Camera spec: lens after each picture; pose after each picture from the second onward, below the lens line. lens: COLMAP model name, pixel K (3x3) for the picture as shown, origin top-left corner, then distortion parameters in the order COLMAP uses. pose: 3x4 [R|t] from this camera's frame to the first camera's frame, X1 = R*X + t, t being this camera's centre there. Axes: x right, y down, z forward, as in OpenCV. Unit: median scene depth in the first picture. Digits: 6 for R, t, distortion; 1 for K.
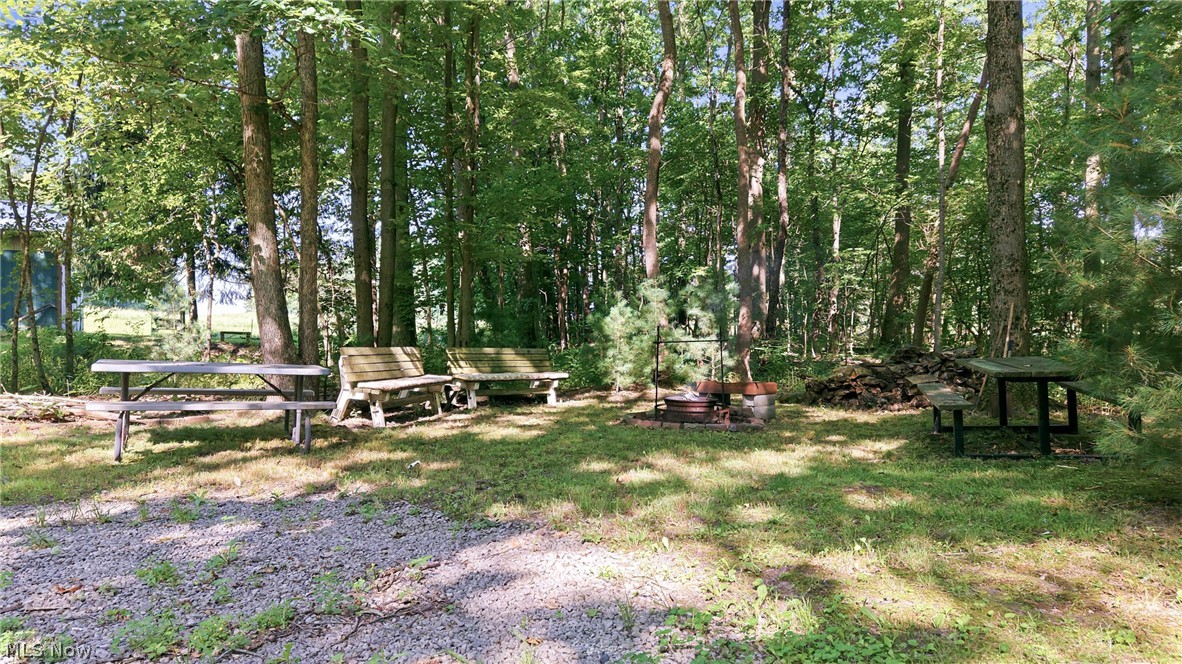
lens RADIAL K [[798.2, 0, 590.2], [0, 798.2, 331.4], [0, 0, 1]] dist [0.022966, -0.022242]
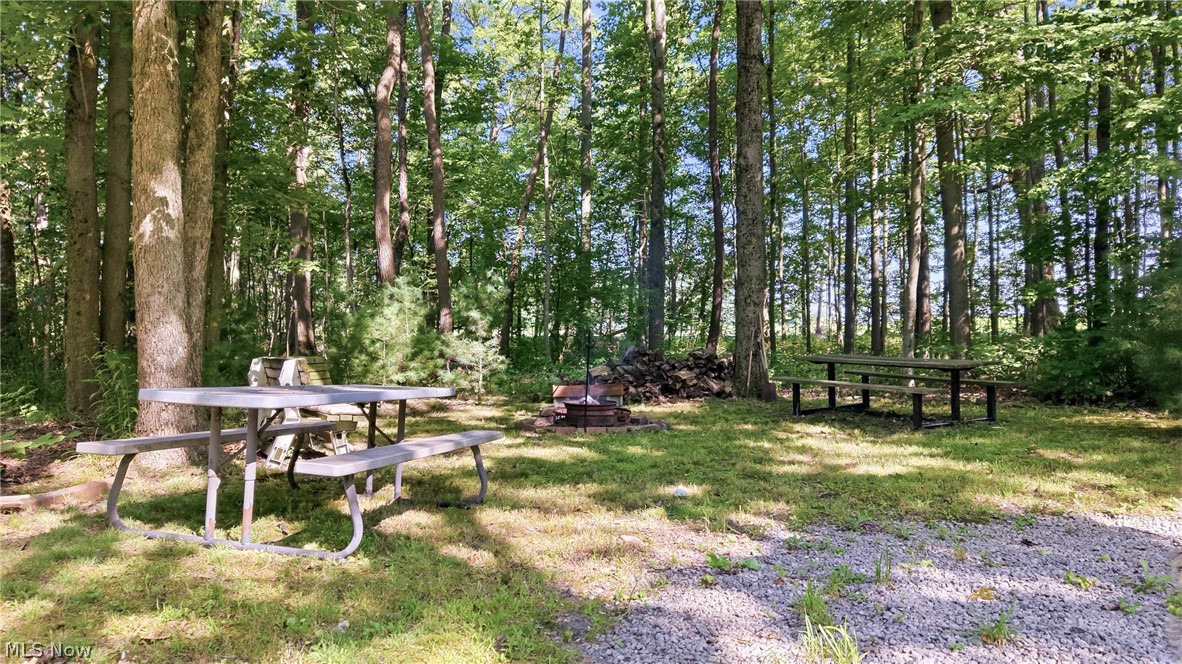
lens RADIAL K [[798.2, 0, 590.6], [0, 798.2, 333.5], [0, 0, 1]] dist [0.022966, -0.022242]
pose [[0.687883, 0.000730, 0.725821, -0.595091], [-0.001194, 0.999999, 0.000126, -0.002041], [-0.725820, -0.000954, 0.687884, 0.311354]]
